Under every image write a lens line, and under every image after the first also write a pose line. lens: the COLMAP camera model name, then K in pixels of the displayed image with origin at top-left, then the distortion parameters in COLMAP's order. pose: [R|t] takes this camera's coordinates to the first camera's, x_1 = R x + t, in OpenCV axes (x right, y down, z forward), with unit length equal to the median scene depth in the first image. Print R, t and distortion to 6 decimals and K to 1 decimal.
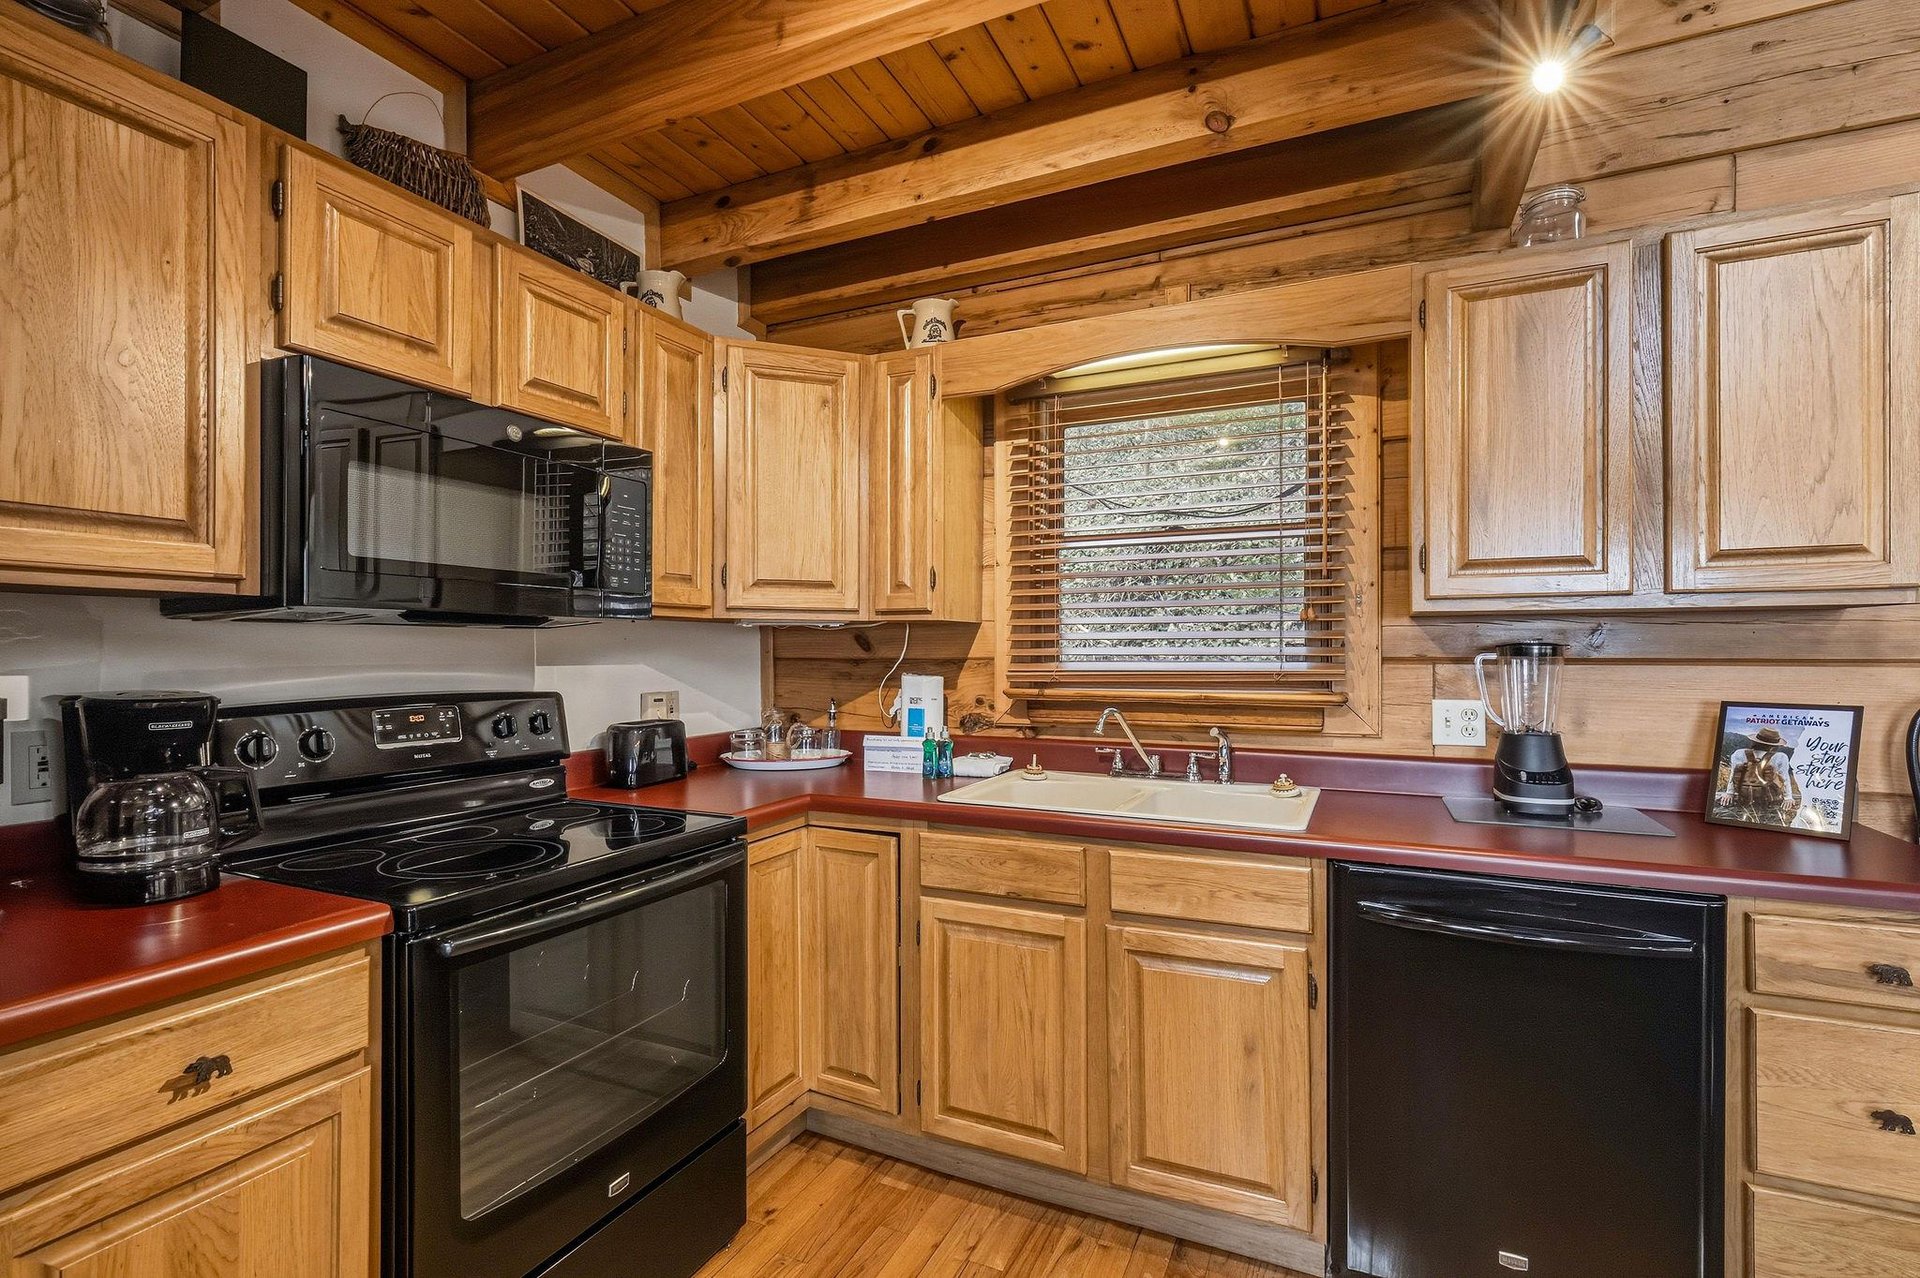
lens RADIAL K [[882.1, 0, 961.8], [0, 882.1, 648.6], [0, 0, 1]] dist [0.003123, -0.000312]
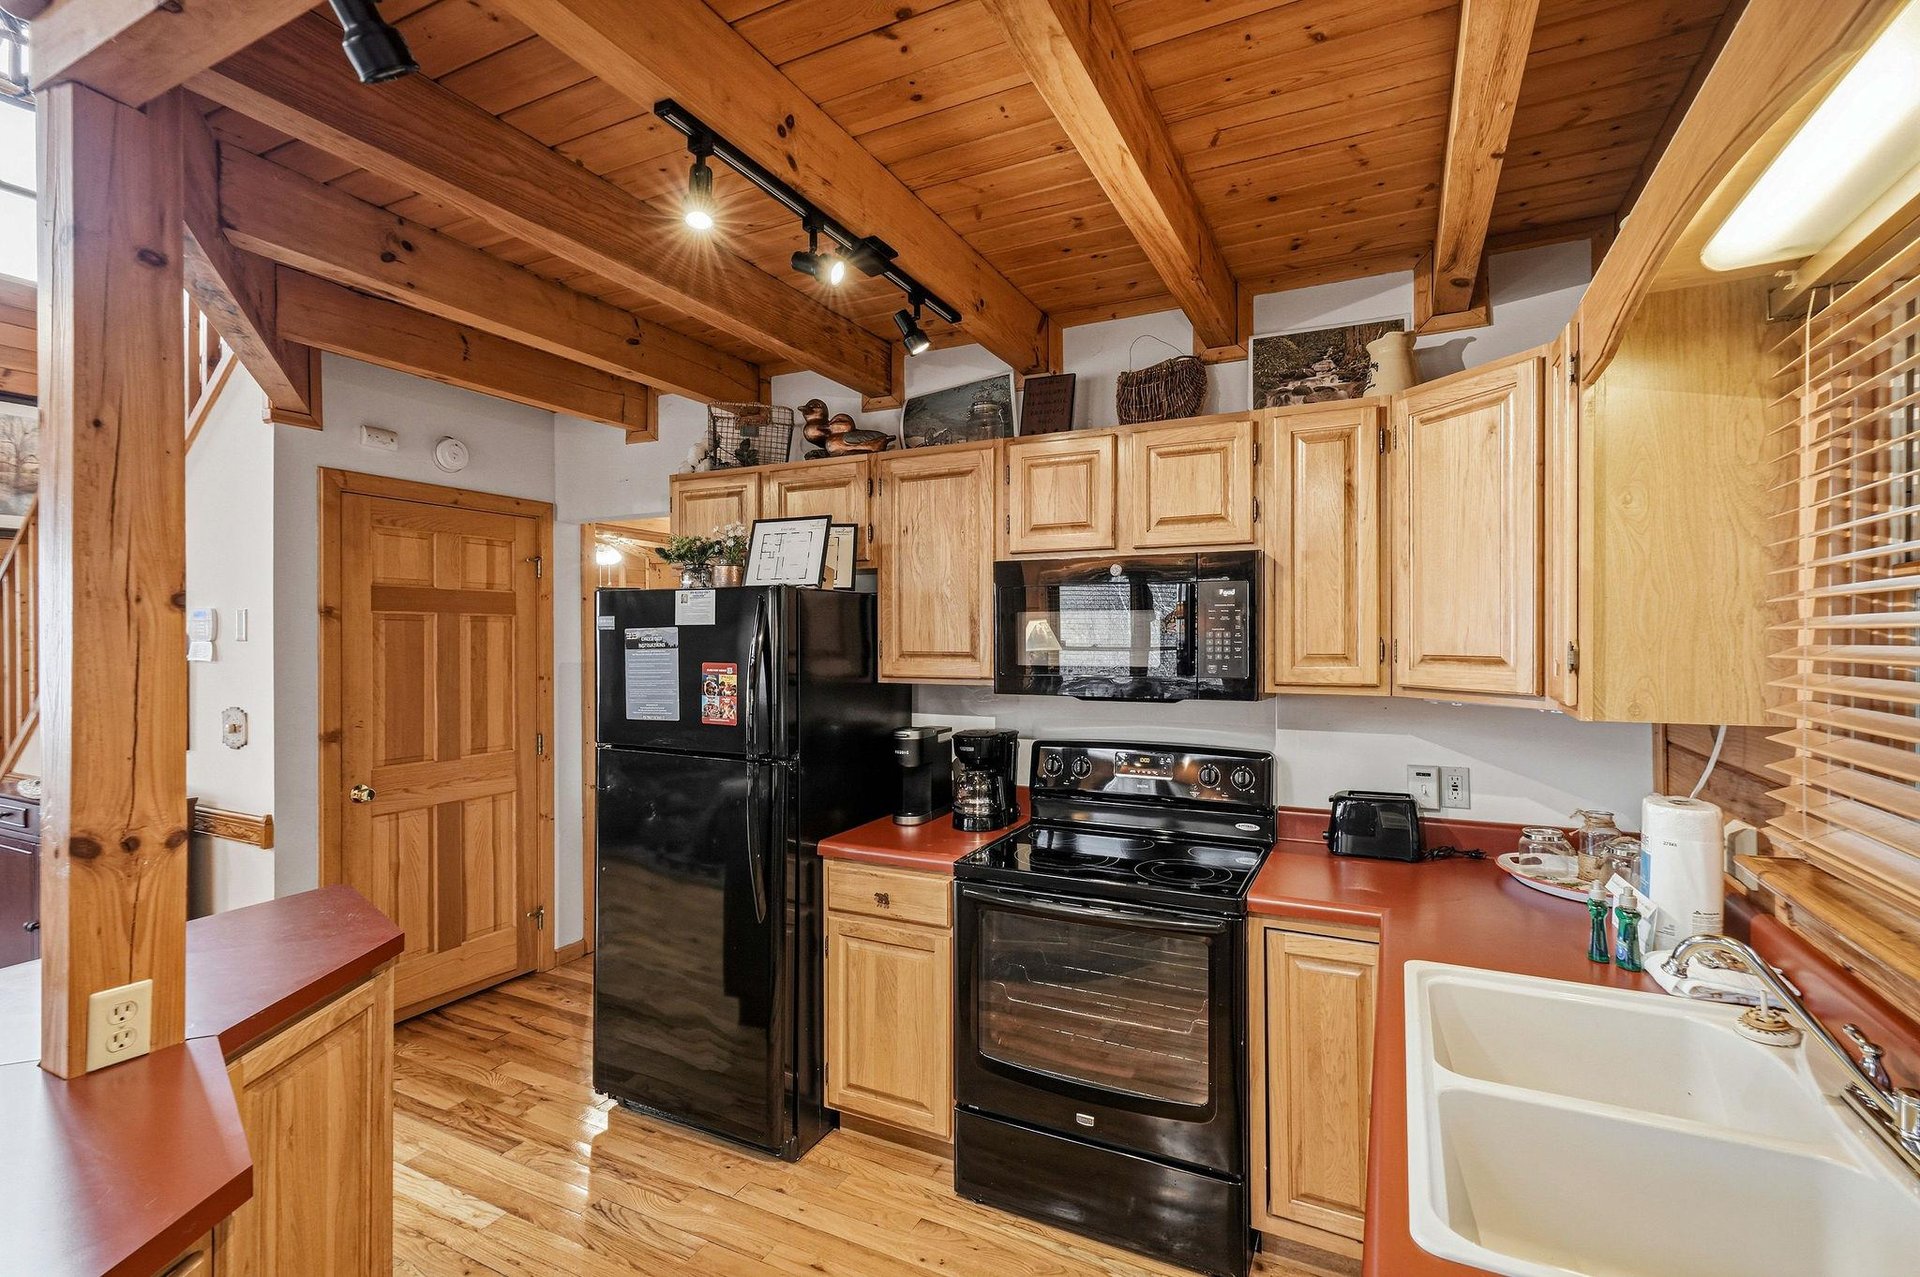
lens RADIAL K [[882.1, 0, 959.2], [0, 882.1, 634.6], [0, 0, 1]] dist [0.003123, -0.000312]
pose [[-0.033791, 0.000568, -0.999429, 0.803352], [0.006821, 0.999977, 0.000337, -0.123682], [0.999406, -0.006806, -0.033795, 0.687101]]
